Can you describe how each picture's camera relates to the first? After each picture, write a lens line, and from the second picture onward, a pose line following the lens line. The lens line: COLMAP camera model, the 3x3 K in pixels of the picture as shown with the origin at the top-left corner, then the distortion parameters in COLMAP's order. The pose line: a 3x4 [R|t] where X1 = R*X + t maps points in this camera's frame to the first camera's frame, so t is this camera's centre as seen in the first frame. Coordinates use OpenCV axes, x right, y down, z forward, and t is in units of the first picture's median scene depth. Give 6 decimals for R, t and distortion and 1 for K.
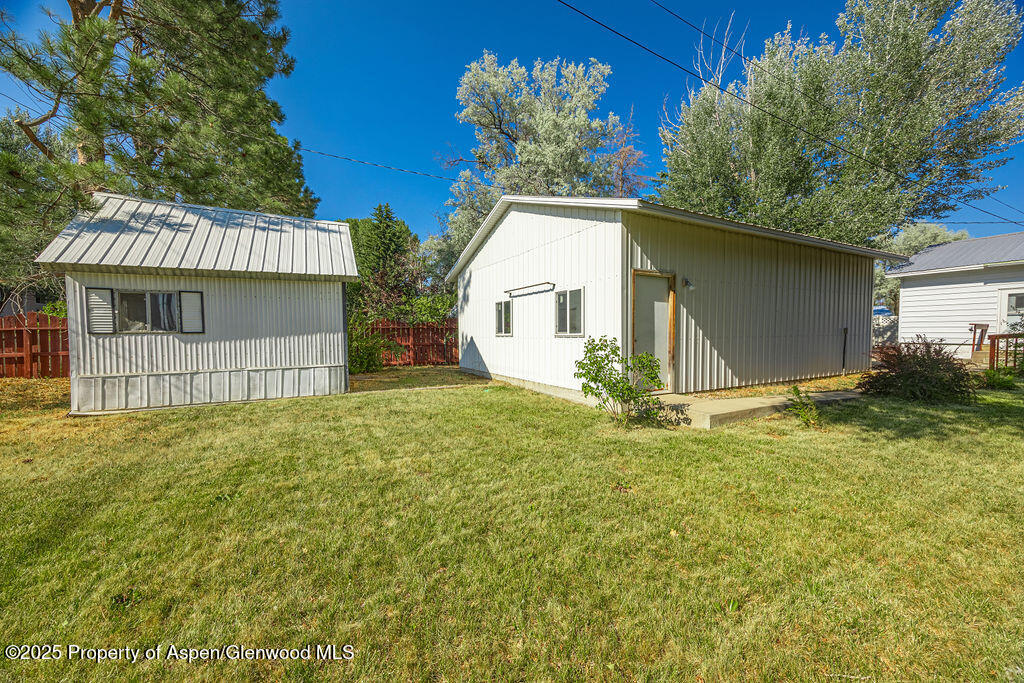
lens RADIAL K [[375.8, 0, 511.3], [0, 375.8, 346.6], [0, 0, 1]] dist [0.036521, -0.003968]
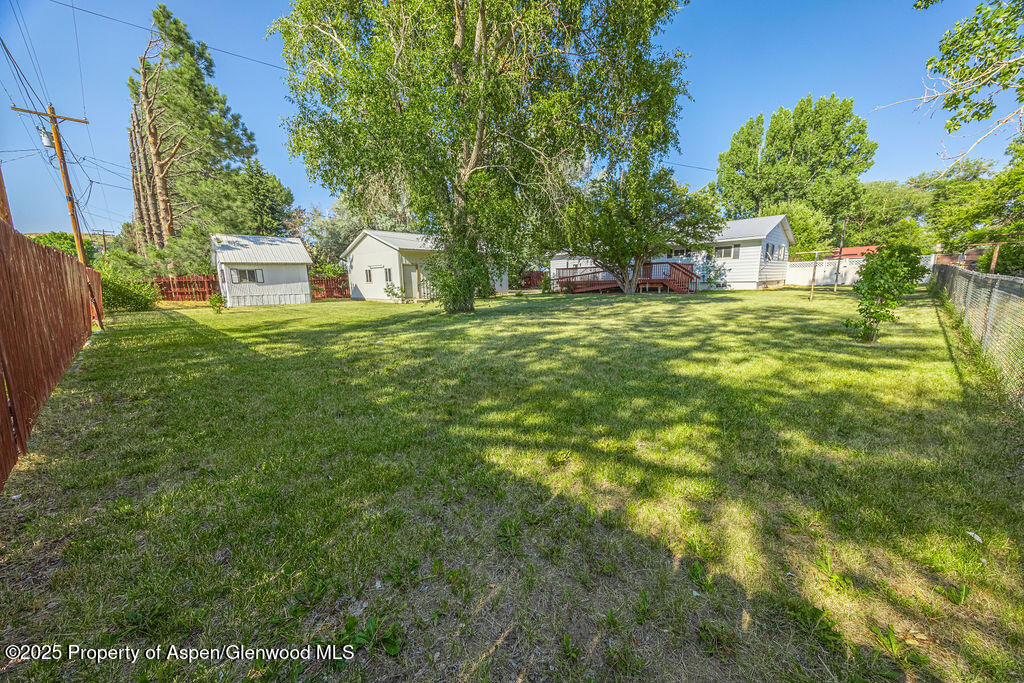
lens RADIAL K [[375.8, 0, 511.3], [0, 375.8, 346.6], [0, 0, 1]] dist [0.036521, -0.003968]
pose [[0.959595, -0.061424, 0.274600, 0.237441], [0.024427, 0.990384, 0.136174, 0.100660], [-0.280323, -0.123965, 0.951867, -2.437605]]
